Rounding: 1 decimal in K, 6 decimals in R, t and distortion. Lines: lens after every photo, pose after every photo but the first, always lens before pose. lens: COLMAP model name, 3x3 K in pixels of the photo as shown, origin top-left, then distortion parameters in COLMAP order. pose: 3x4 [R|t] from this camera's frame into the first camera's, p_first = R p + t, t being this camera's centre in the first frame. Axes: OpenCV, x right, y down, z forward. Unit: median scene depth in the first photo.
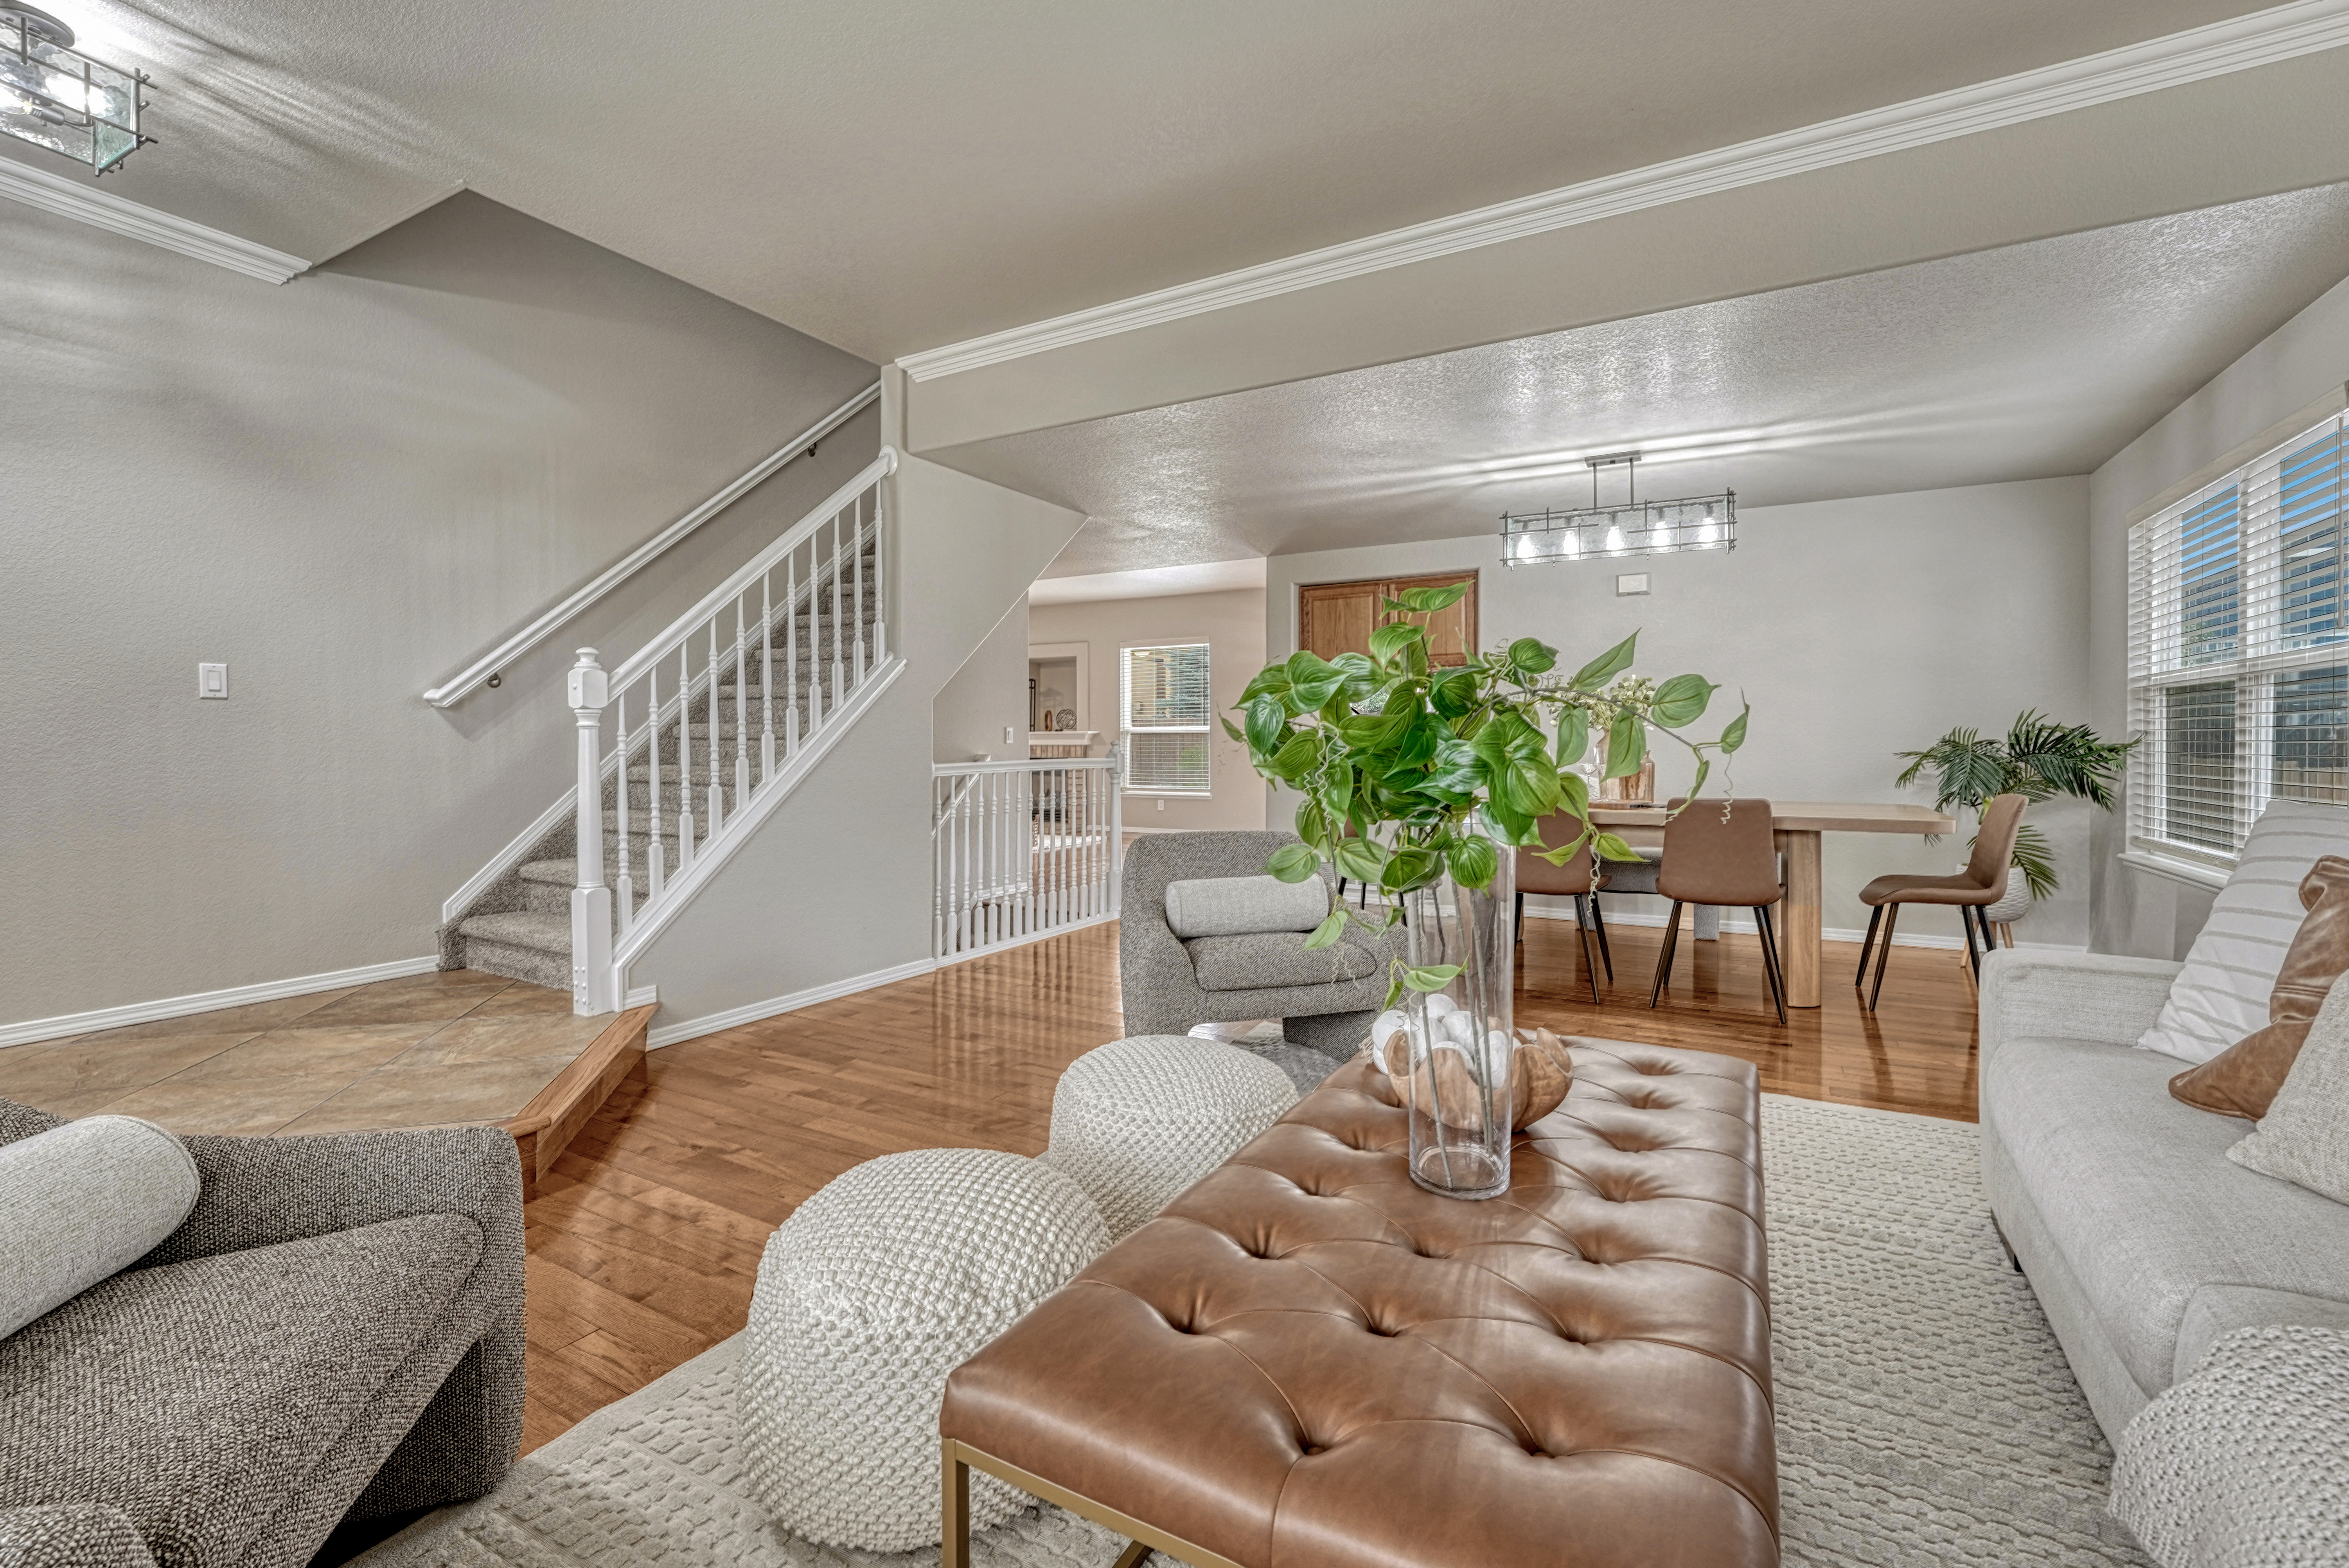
lens RADIAL K [[981.4, 0, 1181.5], [0, 981.4, 769.5], [0, 0, 1]] dist [-0.009876, 0.001716]
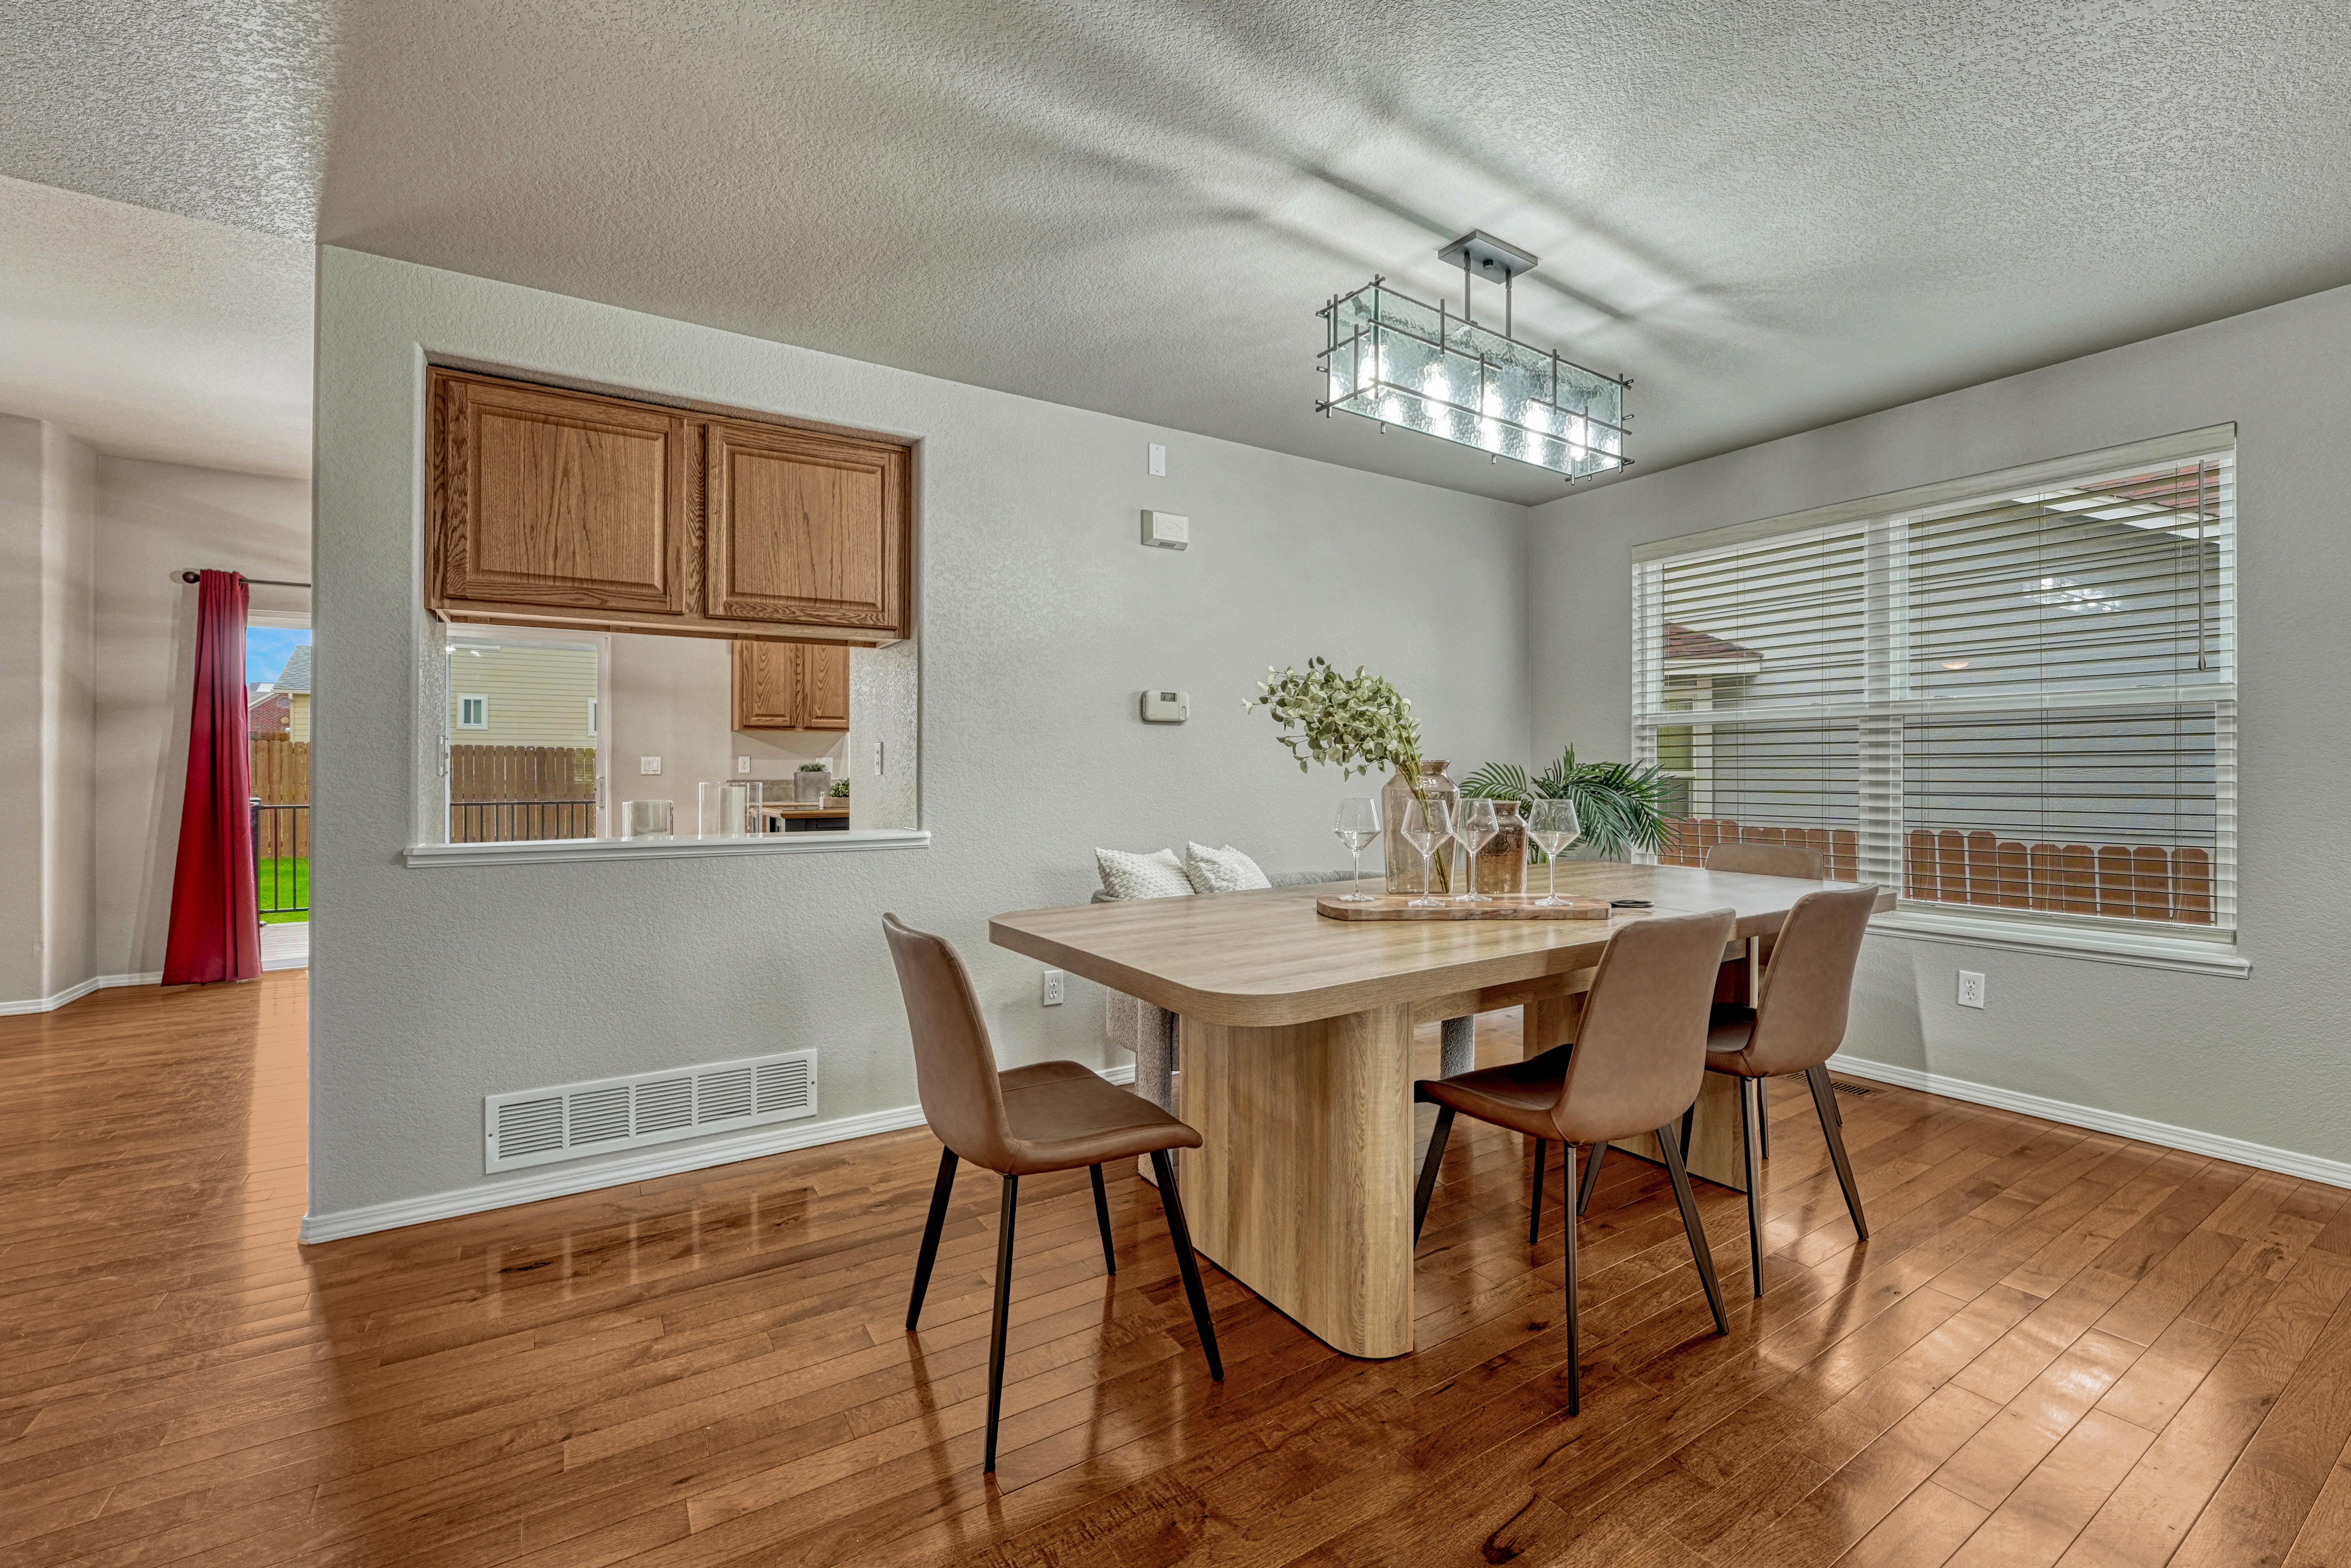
lens RADIAL K [[982.3, 0, 1176.4], [0, 982.3, 779.8], [0, 0, 1]] dist [-0.009876, 0.001716]
pose [[0.473598, -0.007433, 0.880710, -0.106470], [0.022750, 0.999734, -0.003795, -0.032325], [-0.880447, 0.021833, 0.473641, 0.853255]]
